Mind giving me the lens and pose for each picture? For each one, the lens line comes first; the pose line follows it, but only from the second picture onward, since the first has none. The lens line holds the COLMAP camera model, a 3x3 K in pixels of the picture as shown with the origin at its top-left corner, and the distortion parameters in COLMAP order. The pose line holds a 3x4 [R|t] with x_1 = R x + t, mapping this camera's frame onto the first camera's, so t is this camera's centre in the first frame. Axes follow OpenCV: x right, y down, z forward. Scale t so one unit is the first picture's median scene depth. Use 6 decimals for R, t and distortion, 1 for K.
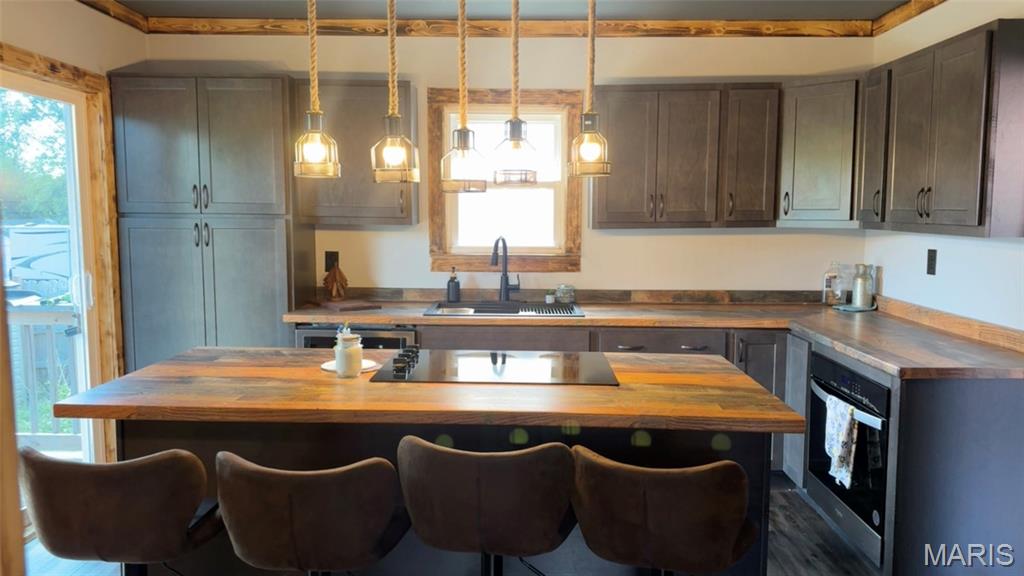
lens RADIAL K [[747.3, 0, 513.0], [0, 747.3, 290.8], [0, 0, 1]] dist [0.116607, -0.194011]
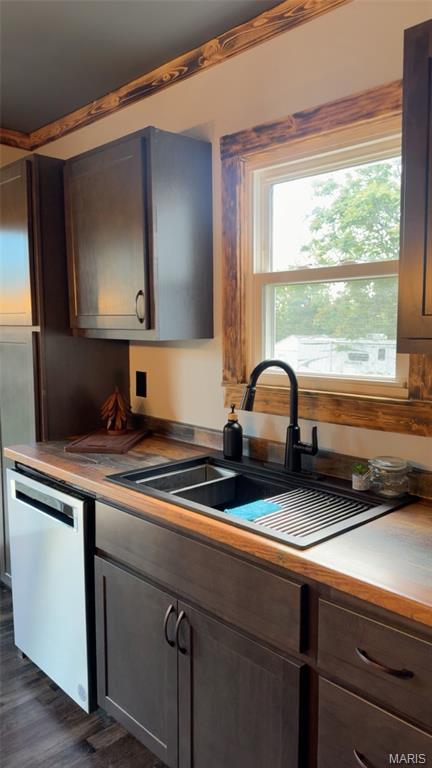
lens RADIAL K [[560.5, 0, 216.9], [0, 560.5, 381.9], [0, 0, 1]] dist [0.116607, -0.194011]
pose [[0.711946, 0.063673, -0.699341, 0.253137], [-0.072401, 0.997229, 0.017090, -0.059088], [0.698492, 0.038466, 0.714584, 0.636821]]
